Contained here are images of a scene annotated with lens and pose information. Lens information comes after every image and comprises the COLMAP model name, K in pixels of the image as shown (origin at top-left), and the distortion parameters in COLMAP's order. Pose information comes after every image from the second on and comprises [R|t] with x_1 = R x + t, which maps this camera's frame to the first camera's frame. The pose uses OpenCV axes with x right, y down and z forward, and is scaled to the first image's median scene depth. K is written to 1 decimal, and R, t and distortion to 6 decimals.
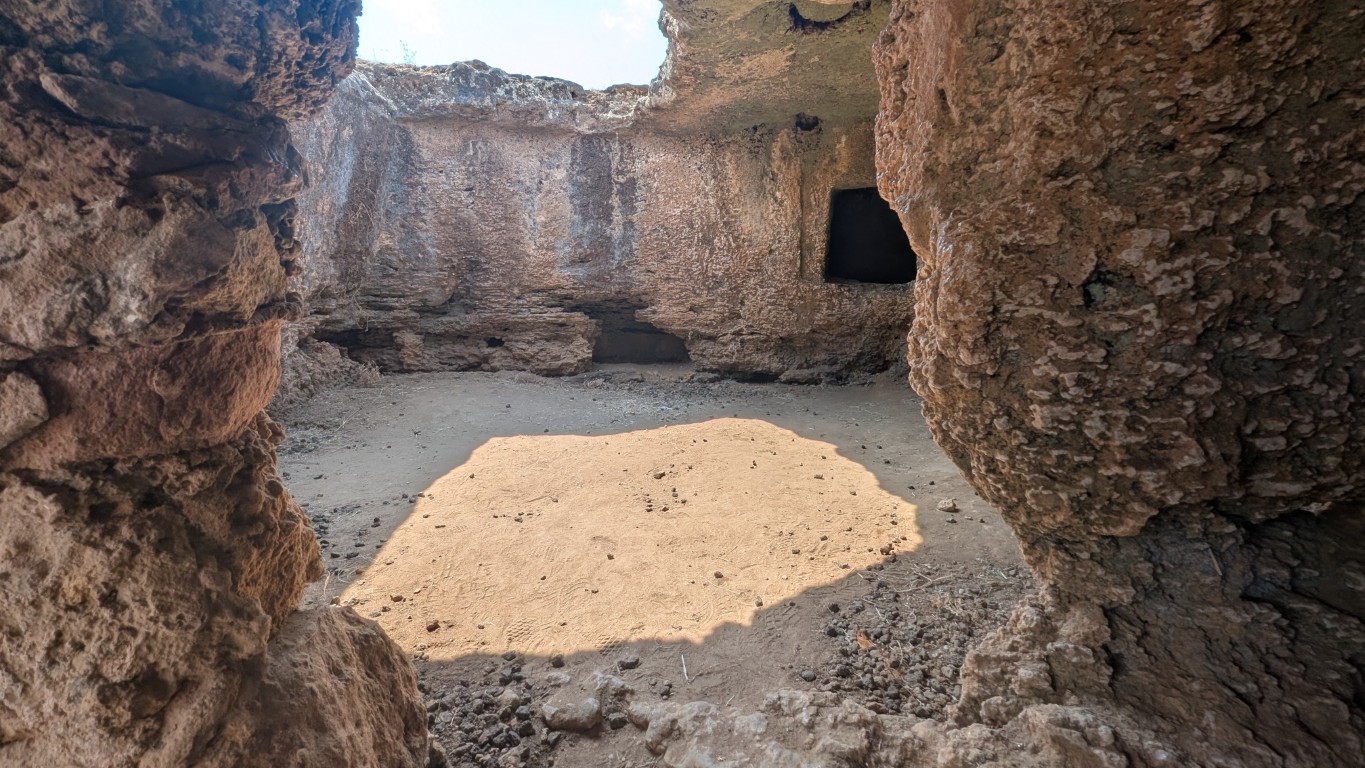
lens RADIAL K [[554.0, 0, 680.5], [0, 554.0, 382.7], [0, 0, 1]] dist [0.000265, -0.000581]
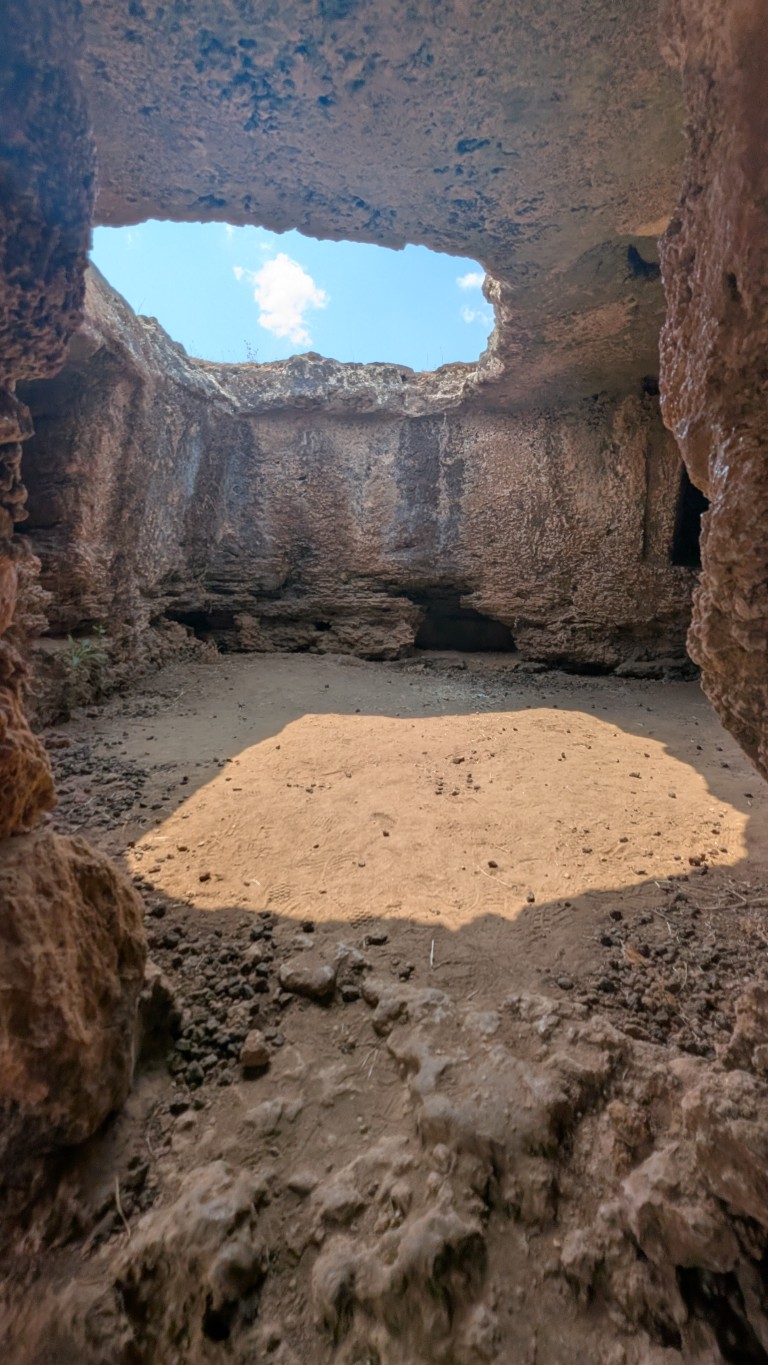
lens RADIAL K [[554.0, 0, 384.0], [0, 554.0, 682.5], [0, 0, 1]] dist [0.000265, -0.000581]
pose [[0.969720, 0.042208, -0.240544, 0.087678], [-0.038821, 0.999069, 0.018802, 0.025905], [0.241114, -0.008894, 0.970456, 0.044754]]
